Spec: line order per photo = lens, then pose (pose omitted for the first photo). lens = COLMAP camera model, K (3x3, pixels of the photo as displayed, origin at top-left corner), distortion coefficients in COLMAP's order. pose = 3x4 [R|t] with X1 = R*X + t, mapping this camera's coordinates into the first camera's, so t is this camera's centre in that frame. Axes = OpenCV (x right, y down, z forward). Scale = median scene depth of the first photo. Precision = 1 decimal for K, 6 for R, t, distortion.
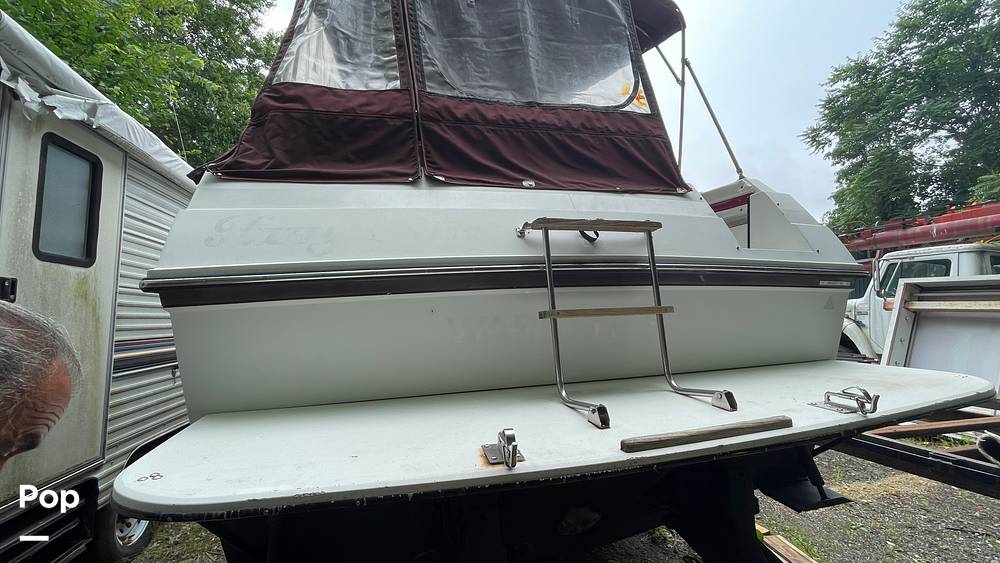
lens RADIAL K [[404.0, 0, 495.2], [0, 404.0, 289.1], [0, 0, 1]] dist [-0.004810, 0.001266]
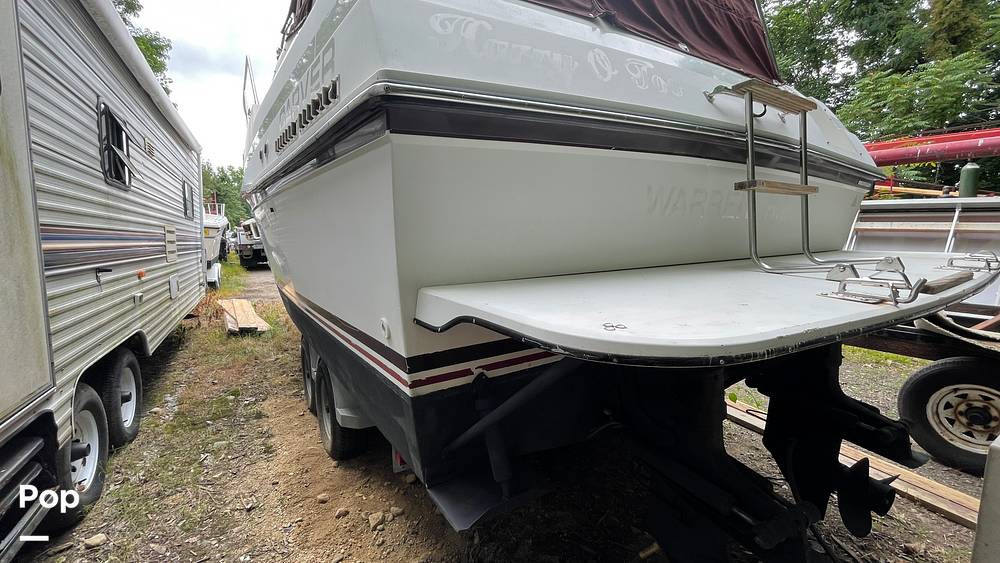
lens RADIAL K [[404.0, 0, 499.4], [0, 404.0, 286.5], [0, 0, 1]] dist [-0.004810, 0.001266]
pose [[0.957358, -0.015490, 0.288488, -0.587014], [-0.037860, 0.983224, 0.178432, 0.122064], [-0.286412, -0.181746, 0.940711, 0.168892]]
